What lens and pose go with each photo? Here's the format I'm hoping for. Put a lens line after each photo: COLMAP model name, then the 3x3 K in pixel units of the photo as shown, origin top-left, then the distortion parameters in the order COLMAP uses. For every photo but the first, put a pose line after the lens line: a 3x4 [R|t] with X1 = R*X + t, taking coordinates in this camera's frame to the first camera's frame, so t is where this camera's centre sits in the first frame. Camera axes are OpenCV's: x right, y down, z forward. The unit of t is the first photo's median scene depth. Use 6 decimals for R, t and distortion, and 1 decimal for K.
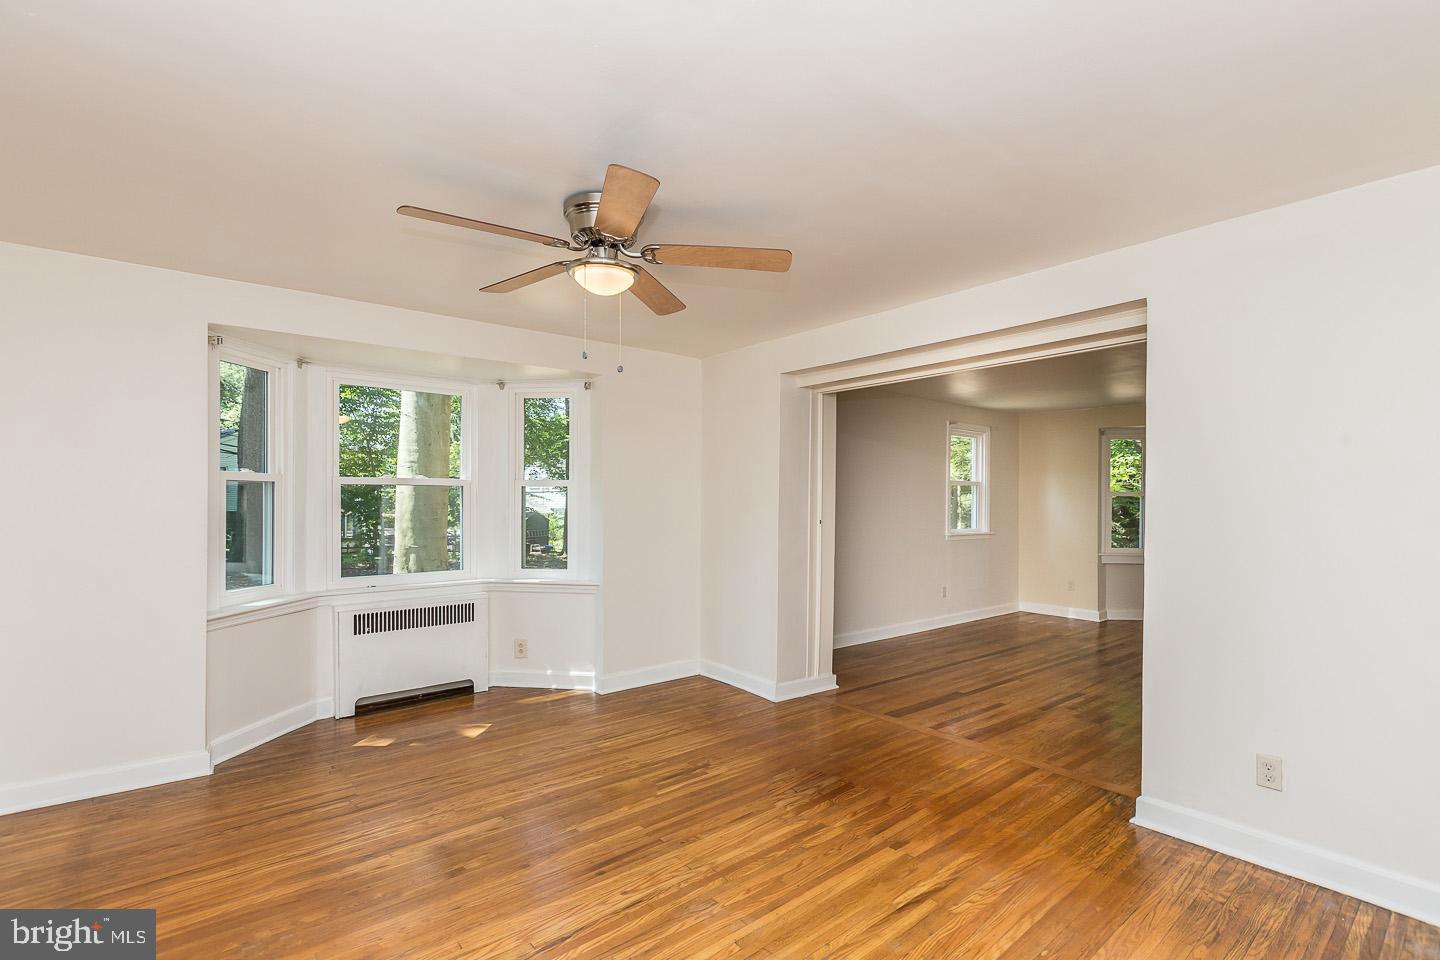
lens RADIAL K [[660.4, 0, 689.3], [0, 660.4, 463.8], [0, 0, 1]] dist [0.002142, -0.000014]
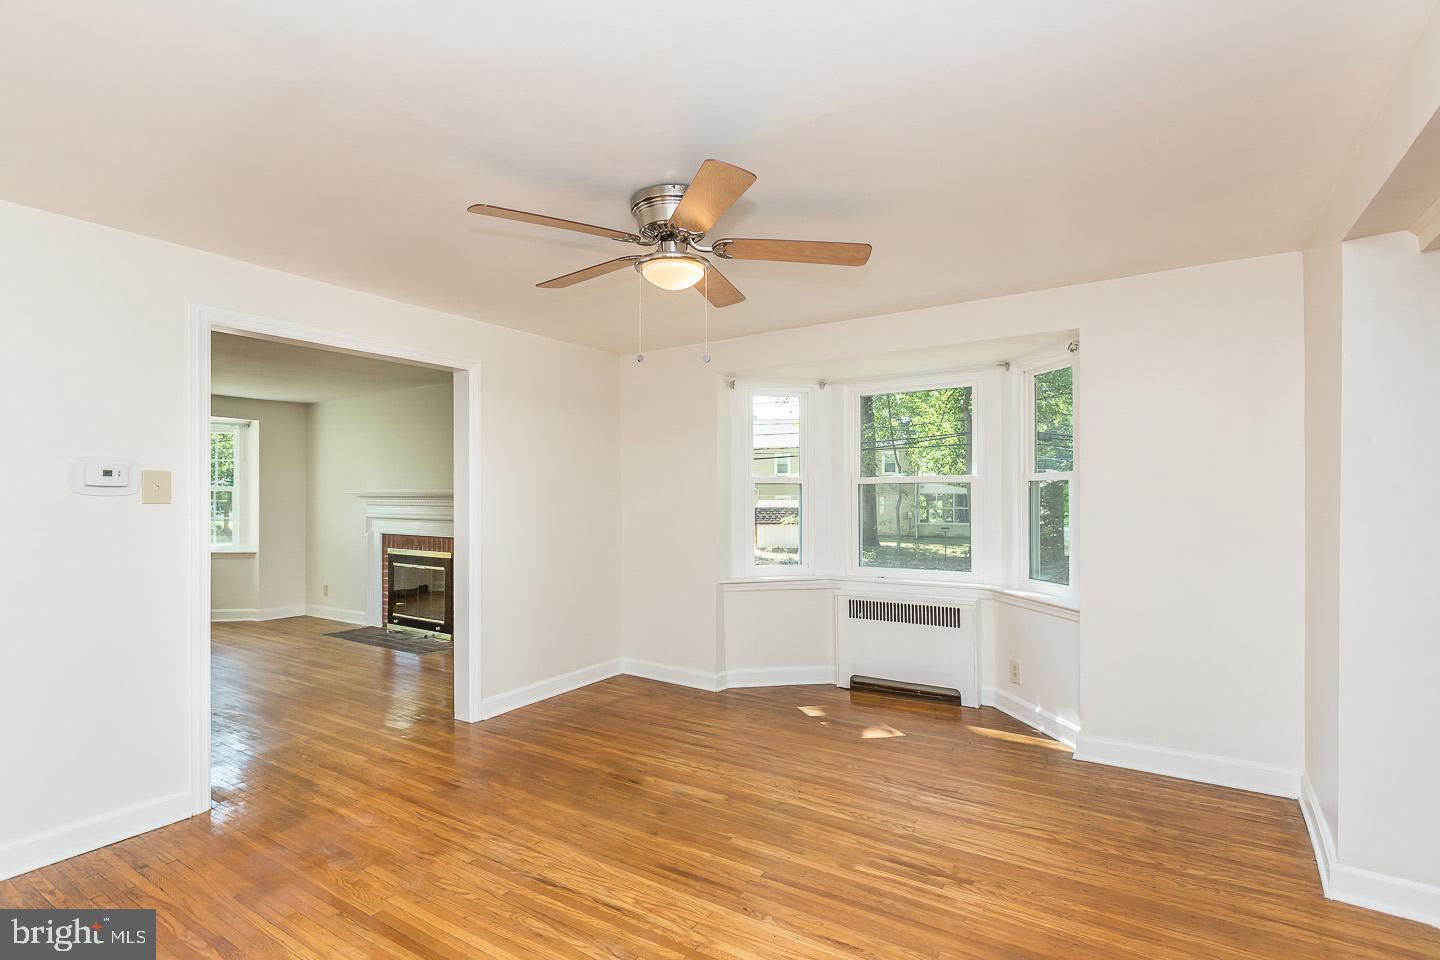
lens RADIAL K [[666.4, 0, 741.9], [0, 666.4, 478.5], [0, 0, 1]] dist [0.002742, 0.000135]
pose [[0.340253, -0.030730, -0.939832, 0.539307], [0.056787, 0.998313, -0.012083, 0.036514], [0.938618, -0.049259, 0.341424, 0.514154]]
